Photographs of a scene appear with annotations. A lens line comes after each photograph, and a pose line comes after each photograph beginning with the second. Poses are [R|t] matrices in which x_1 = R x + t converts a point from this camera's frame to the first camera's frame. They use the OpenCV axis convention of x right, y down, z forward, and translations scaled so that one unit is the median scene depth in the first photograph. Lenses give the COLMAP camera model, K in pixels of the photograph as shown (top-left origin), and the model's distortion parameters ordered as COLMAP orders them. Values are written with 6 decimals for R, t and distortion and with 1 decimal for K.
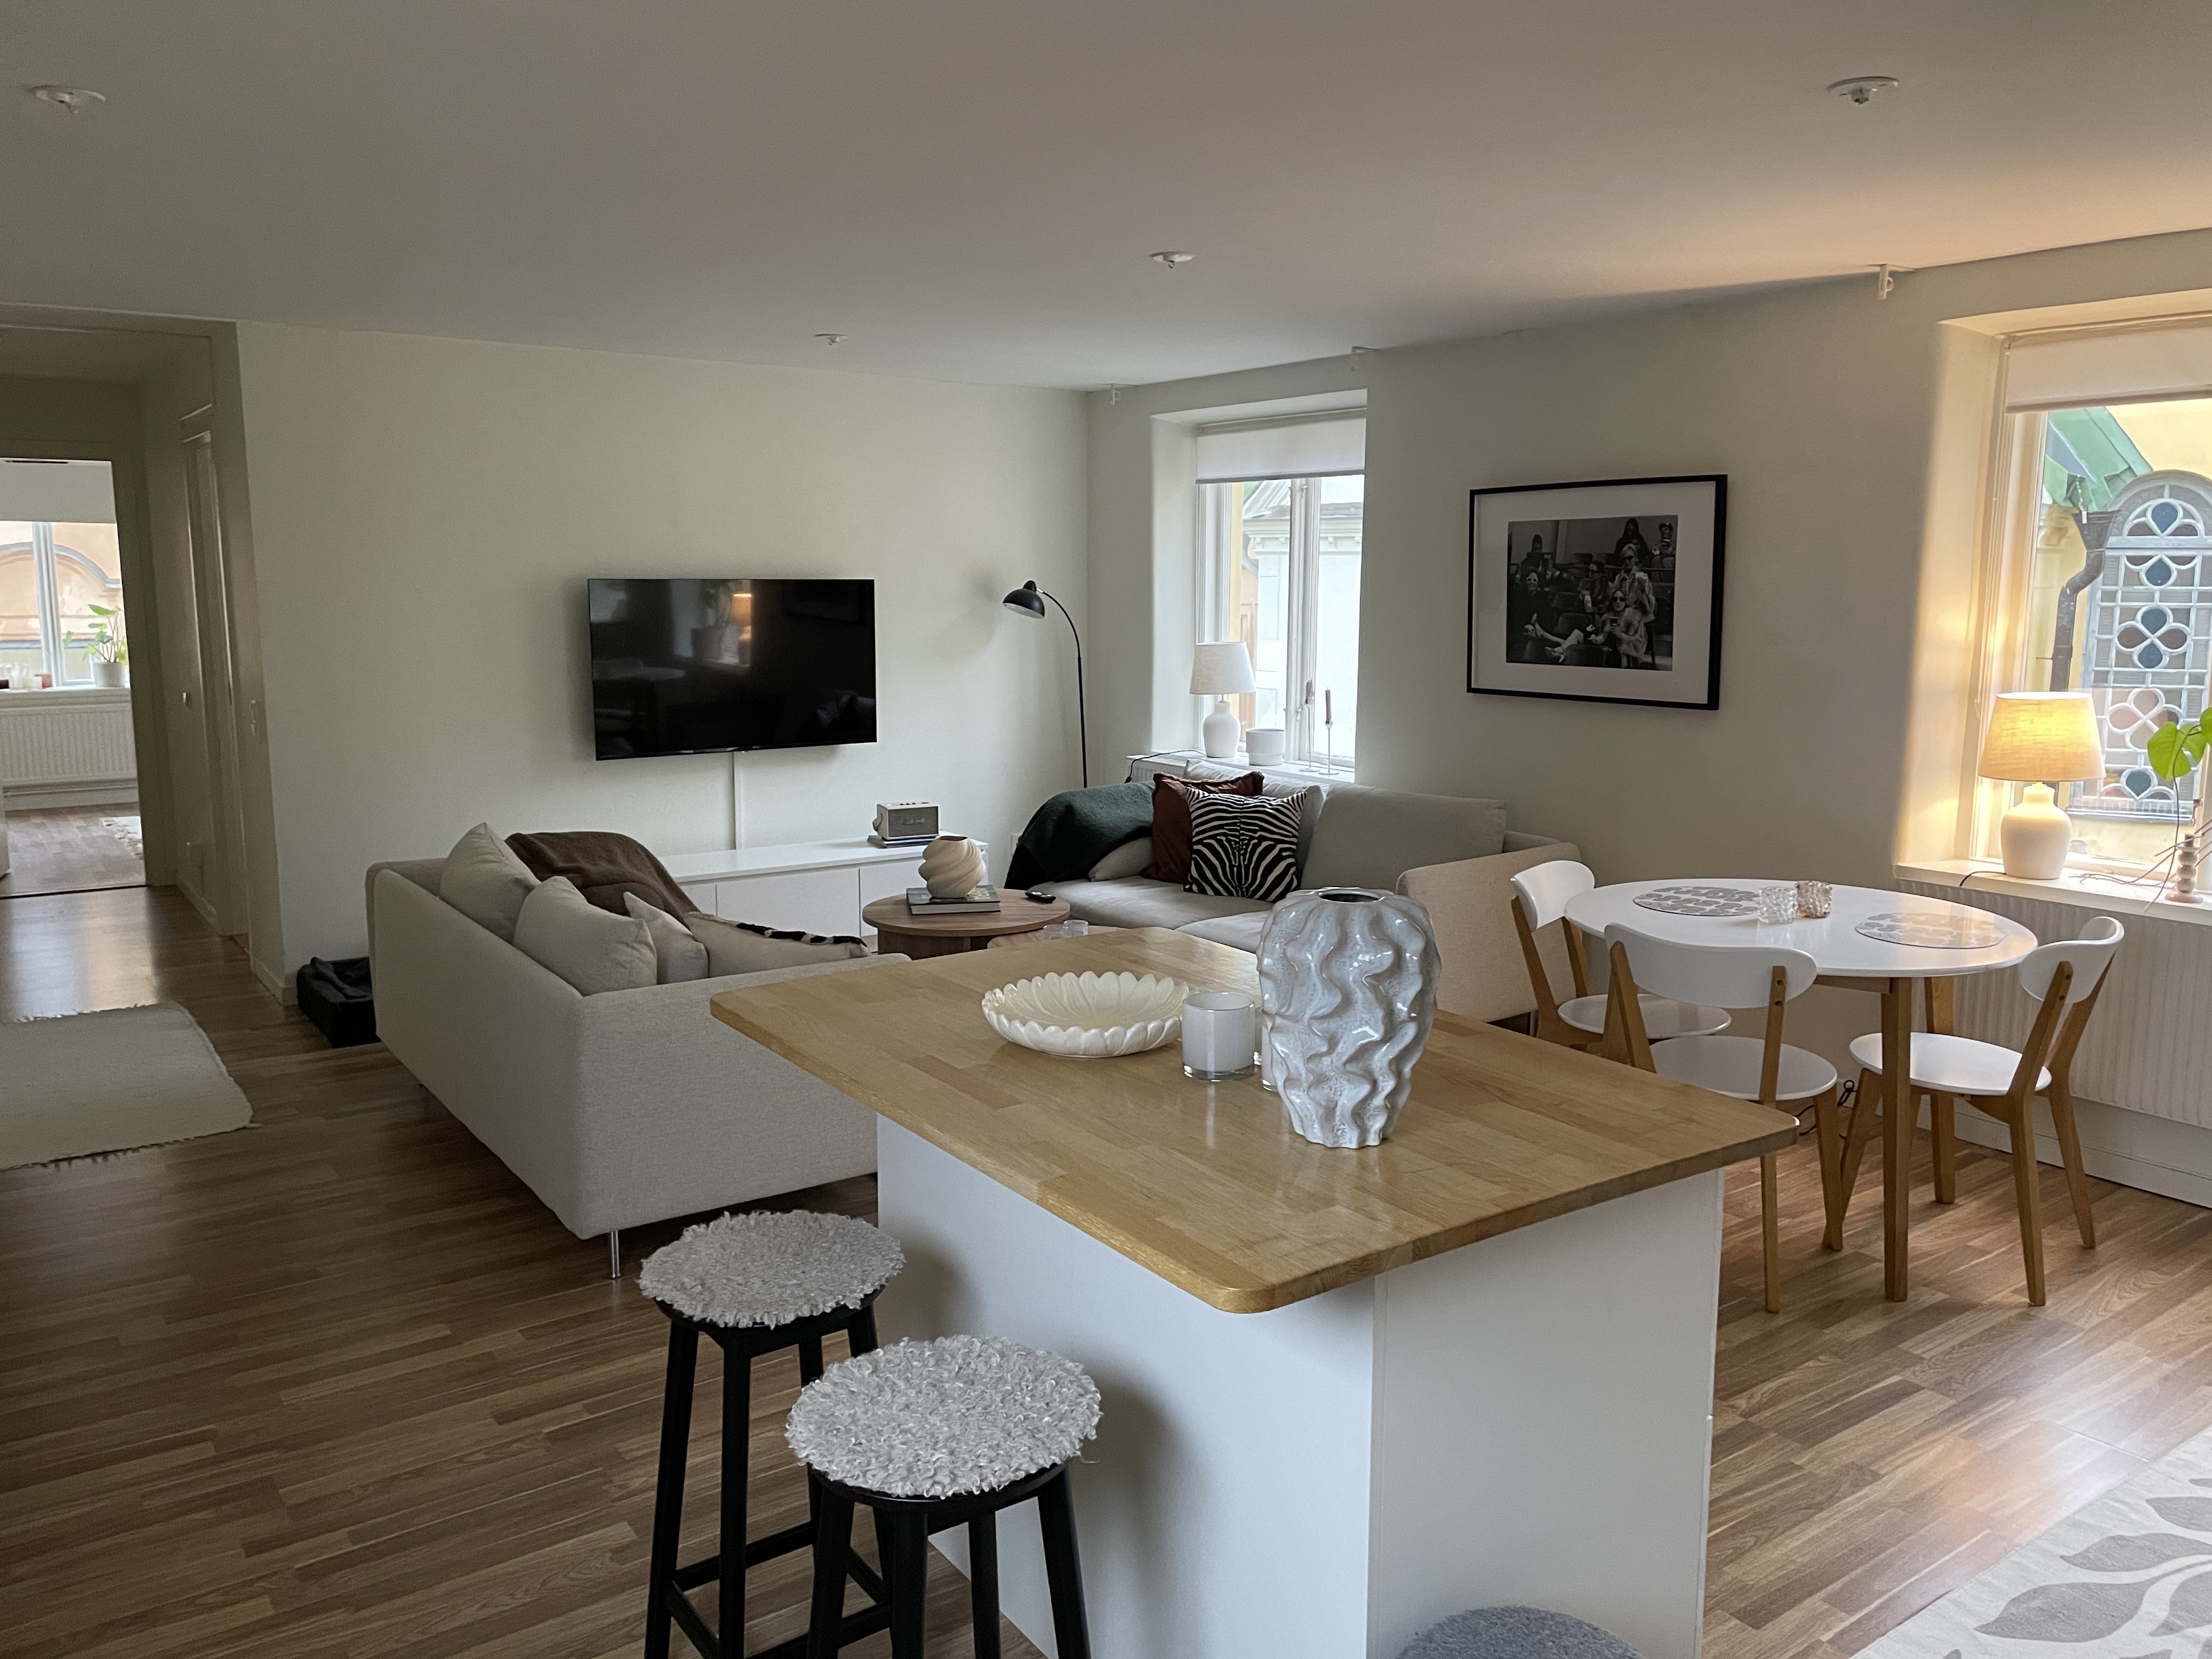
lens RADIAL K [[1622.0, 0, 1106.0], [0, 1622.0, 829.5], [0, 0, 1]] dist [-0.001953, -0.005426]
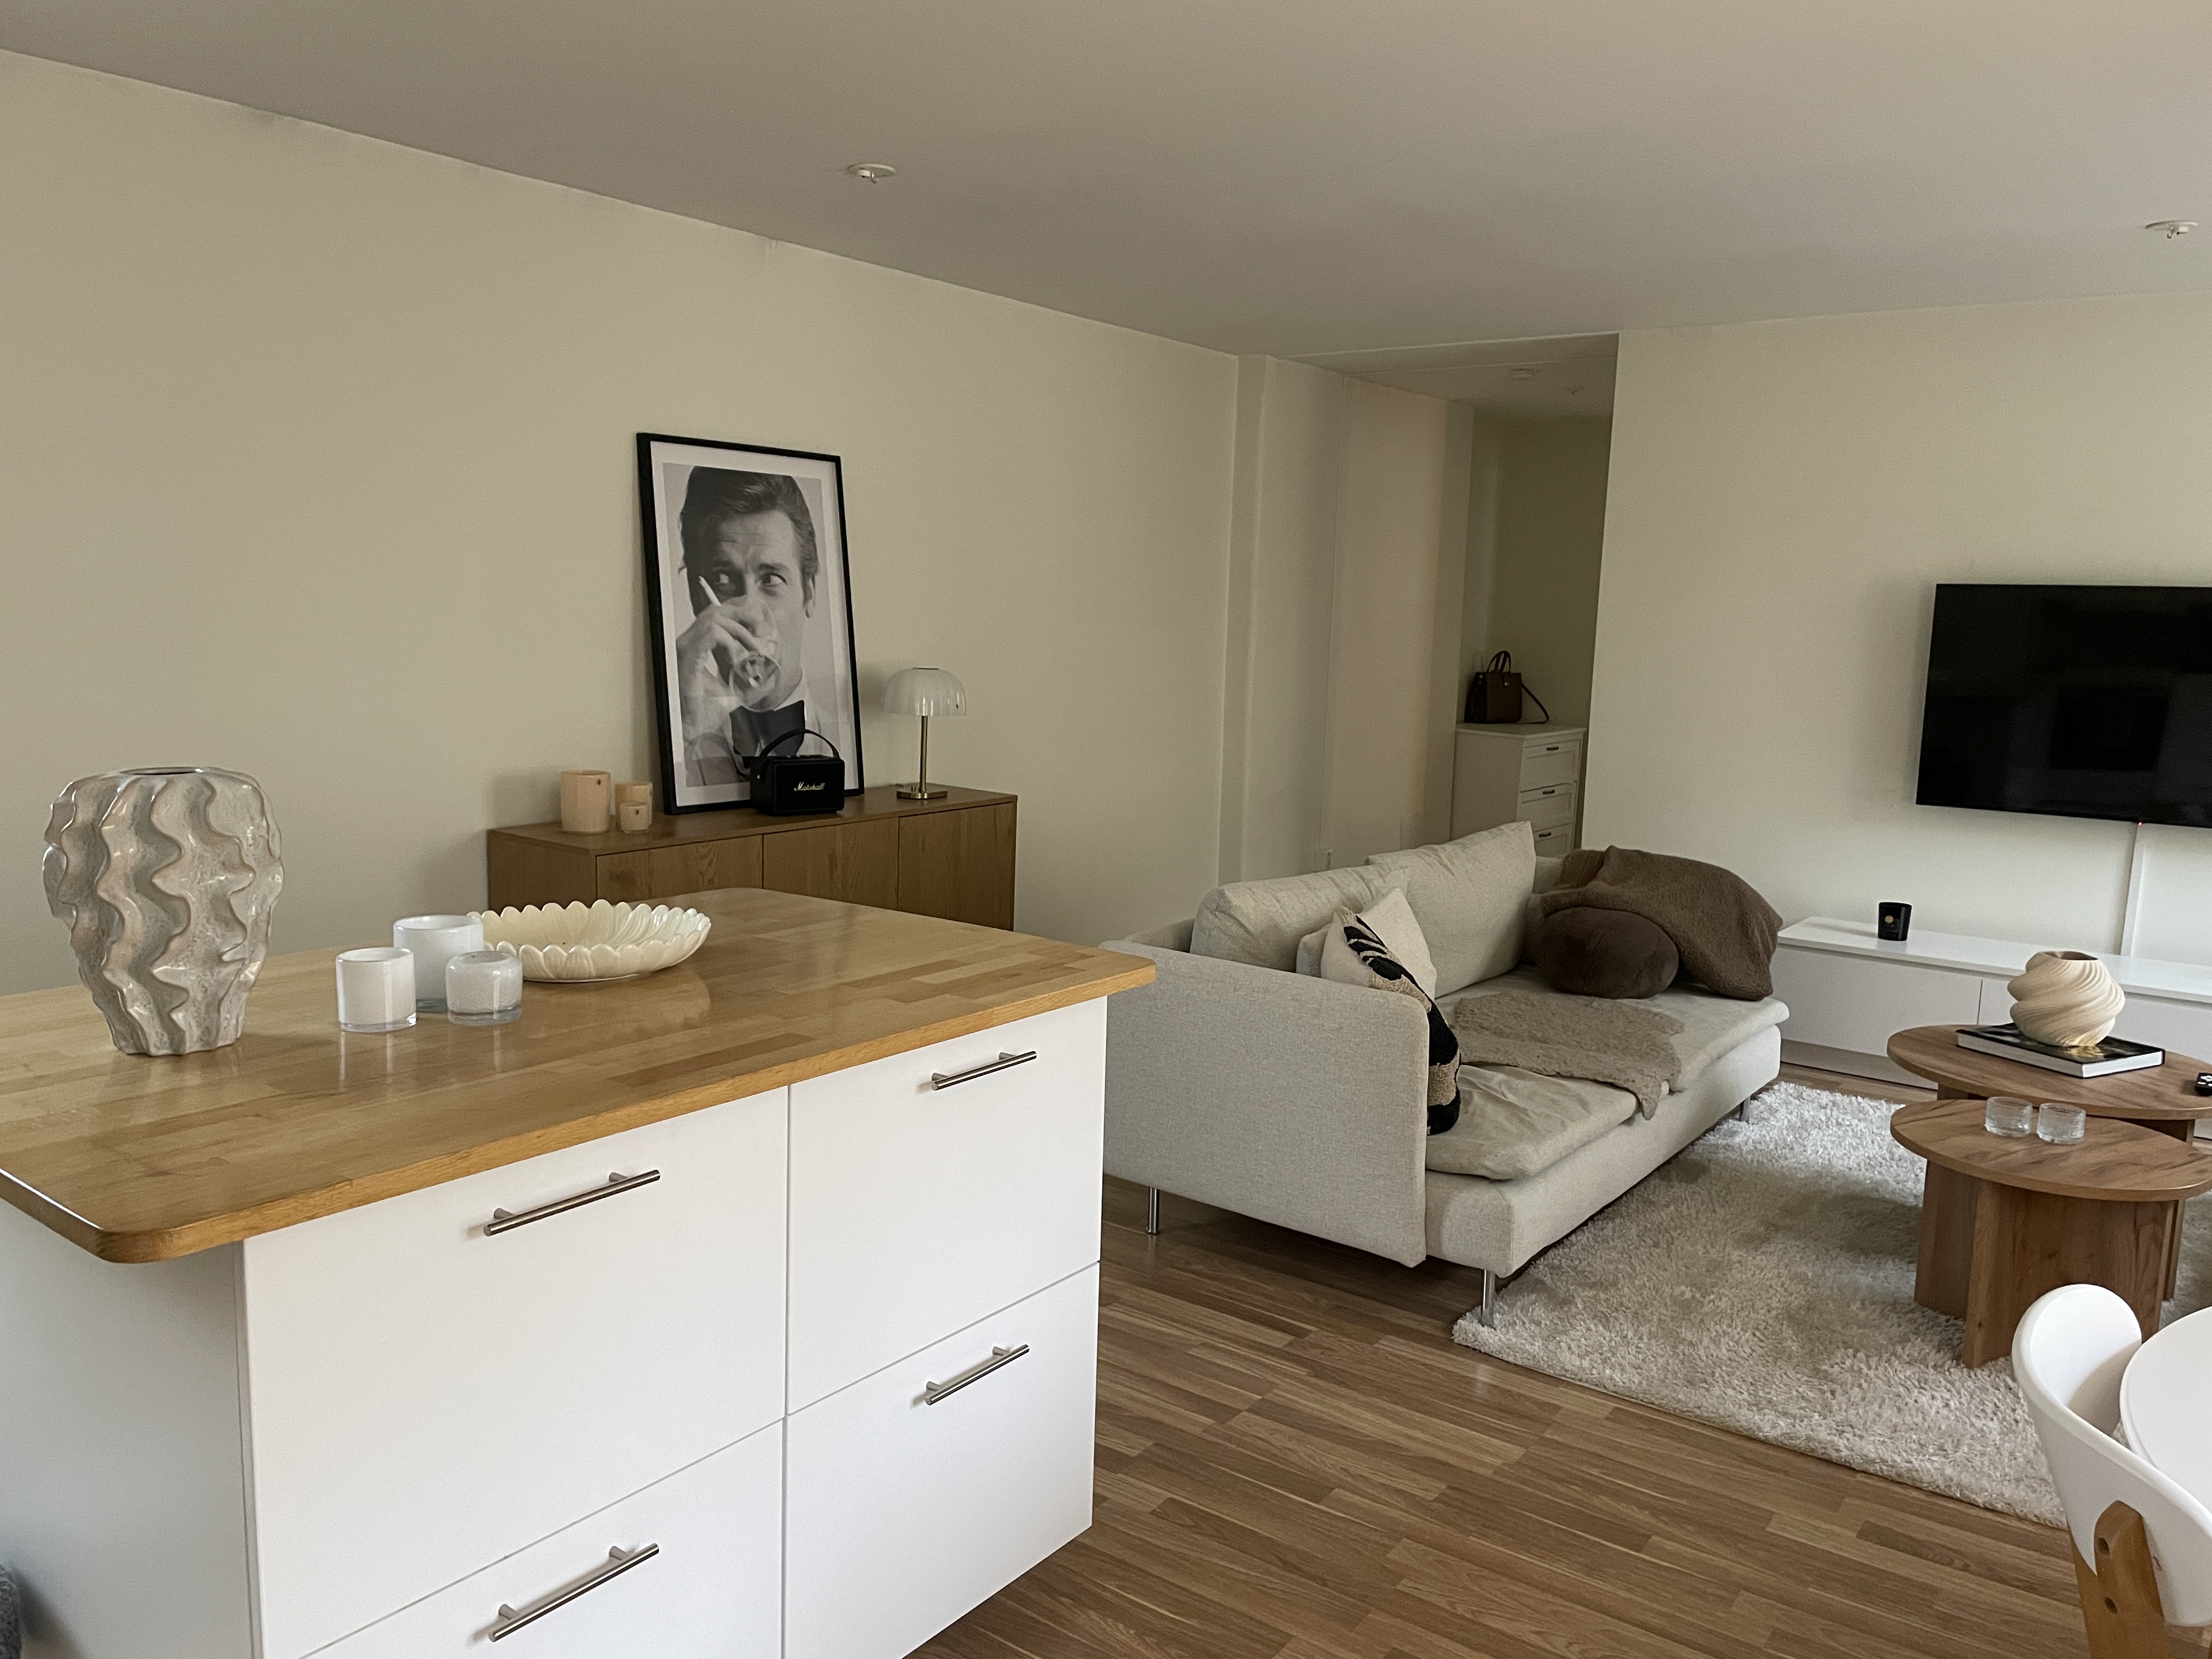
lens RADIAL K [[1650.8, 0, 1106.0], [0, 1650.8, 829.5], [0, 0, 1]] dist [0.082905, -0.108239]
pose [[0.320691, 0.139024, -0.936926, 0.377774], [-0.174286, 0.980941, 0.085900, -0.033573], [0.931011, 0.135746, 0.338809, 0.363140]]
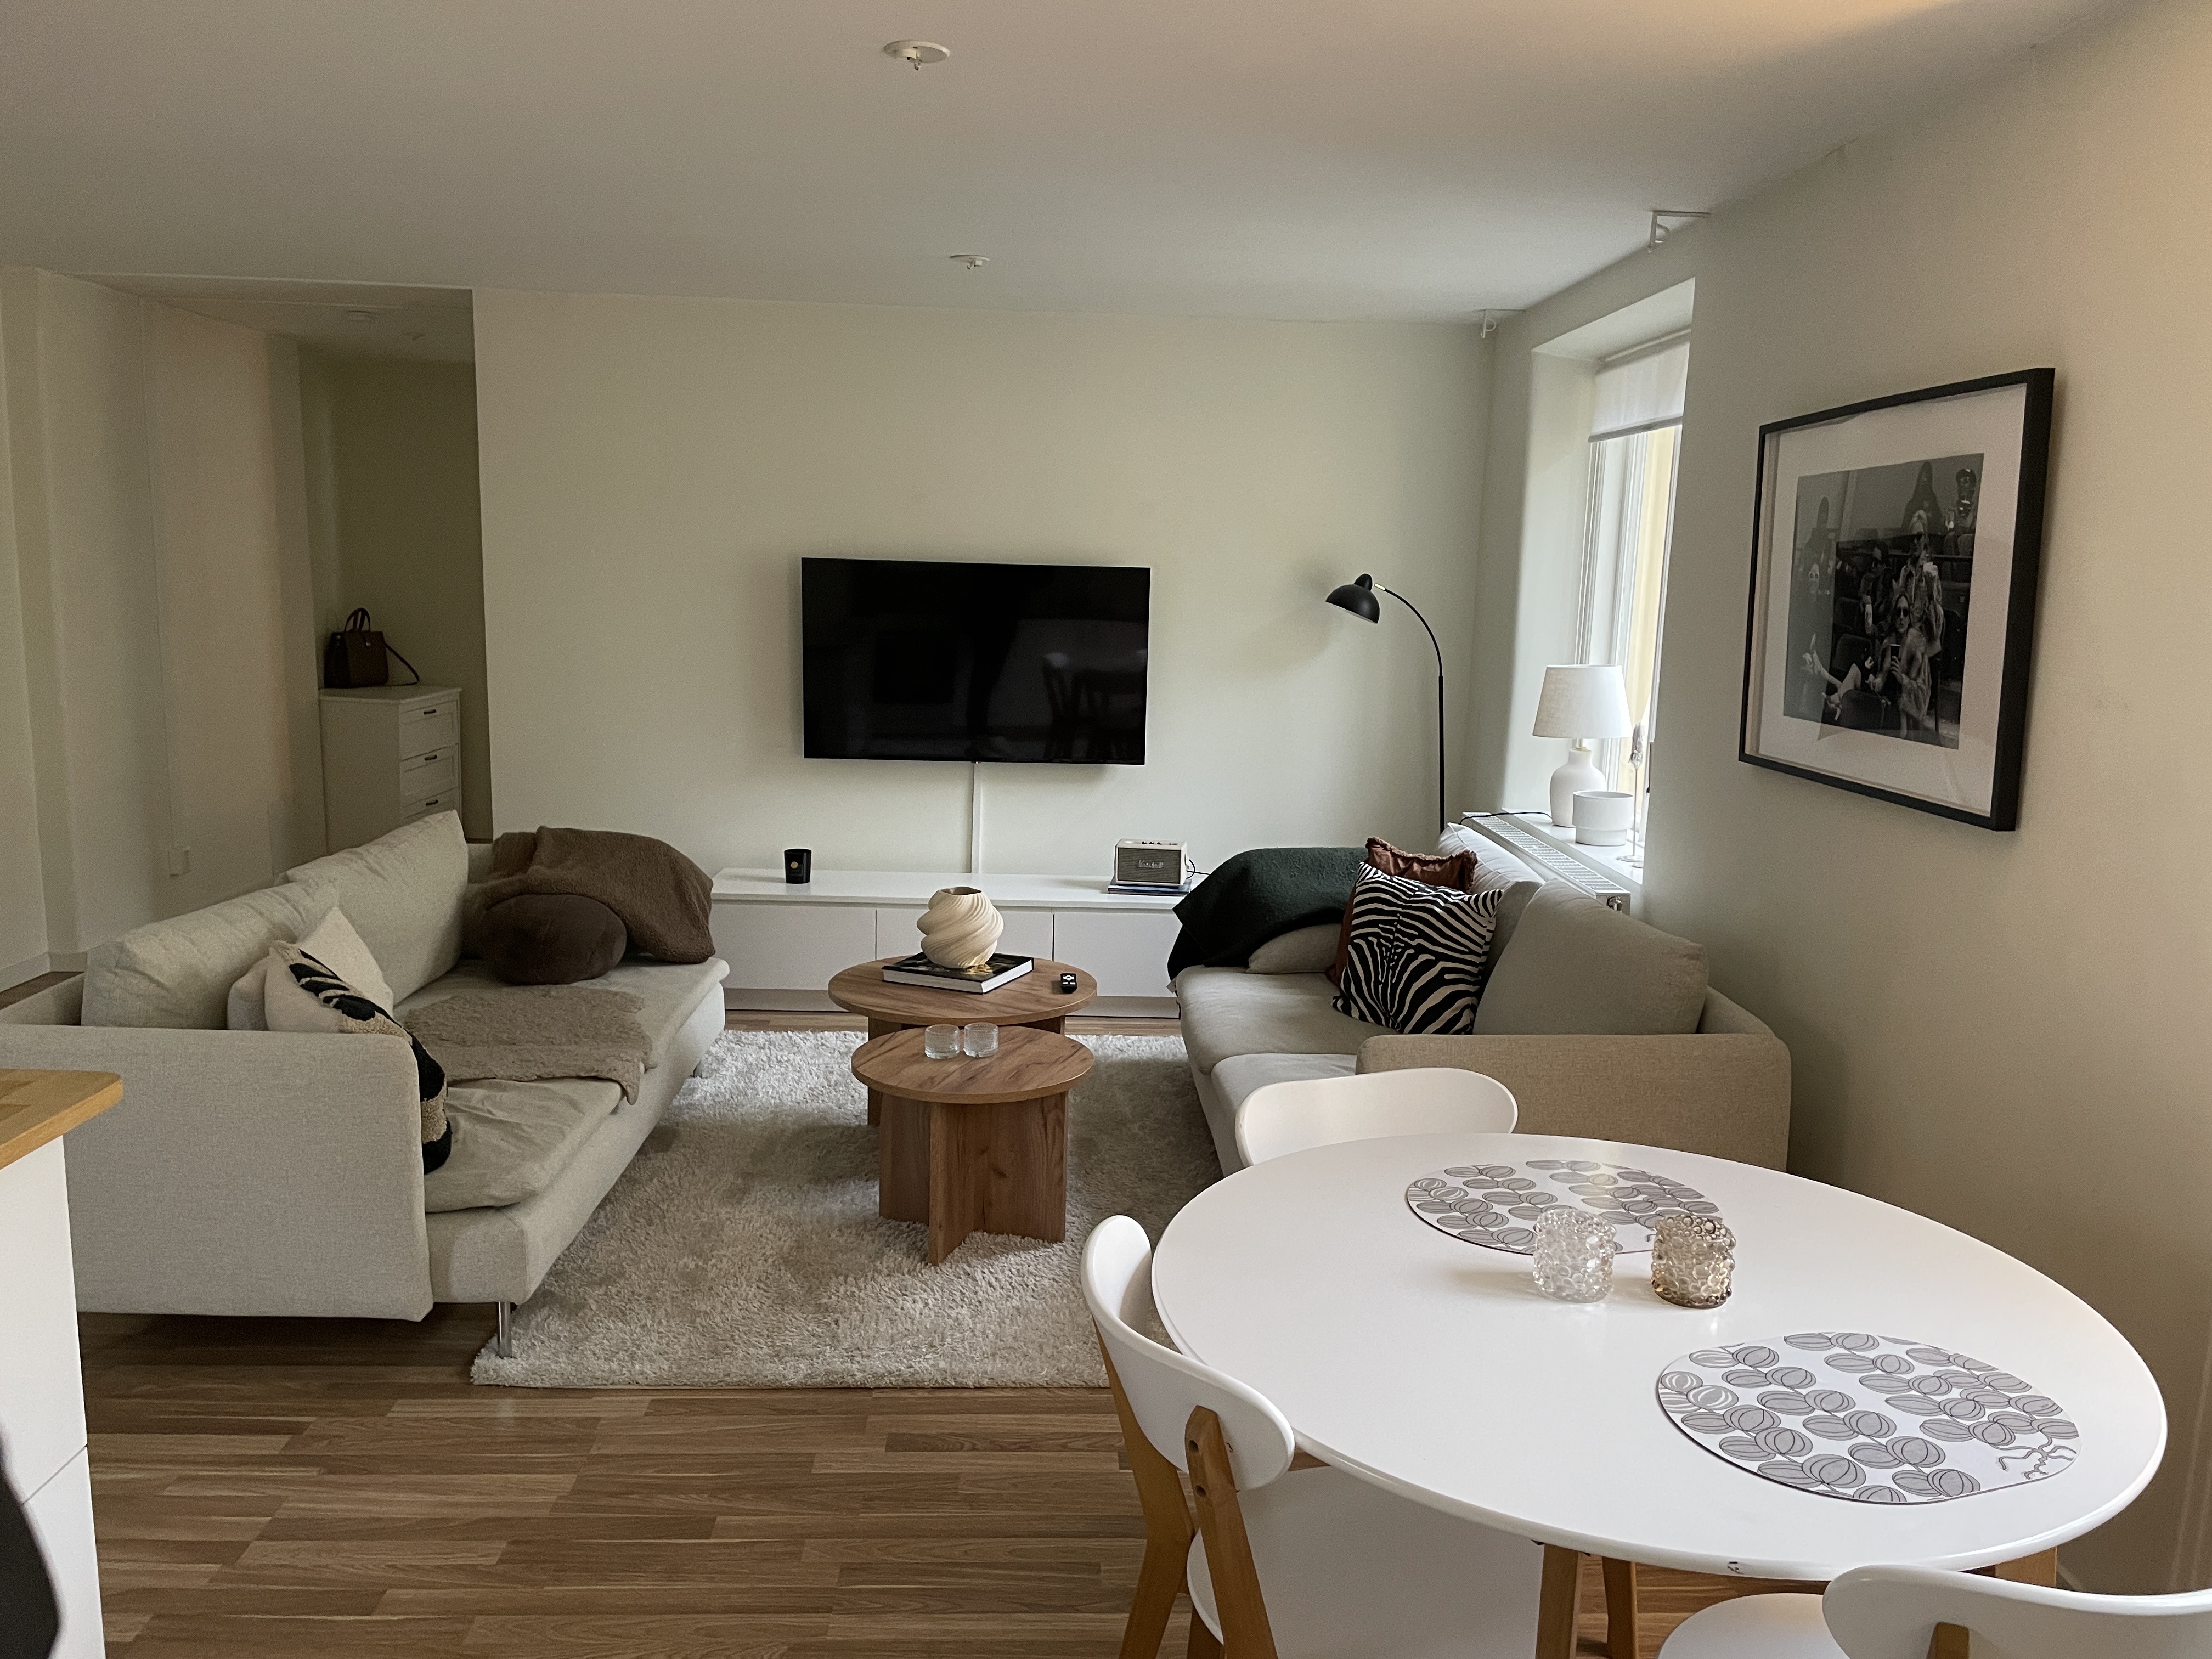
lens RADIAL K [[1650.8, 0, 1106.0], [0, 1650.8, 829.5], [0, 0, 1]] dist [0.082905, -0.108239]
pose [[0.837294, 0.105918, -0.536395, 0.355376], [-0.110446, 0.993597, 0.023795, -0.046652], [0.535481, 0.039320, 0.843631, 0.338076]]
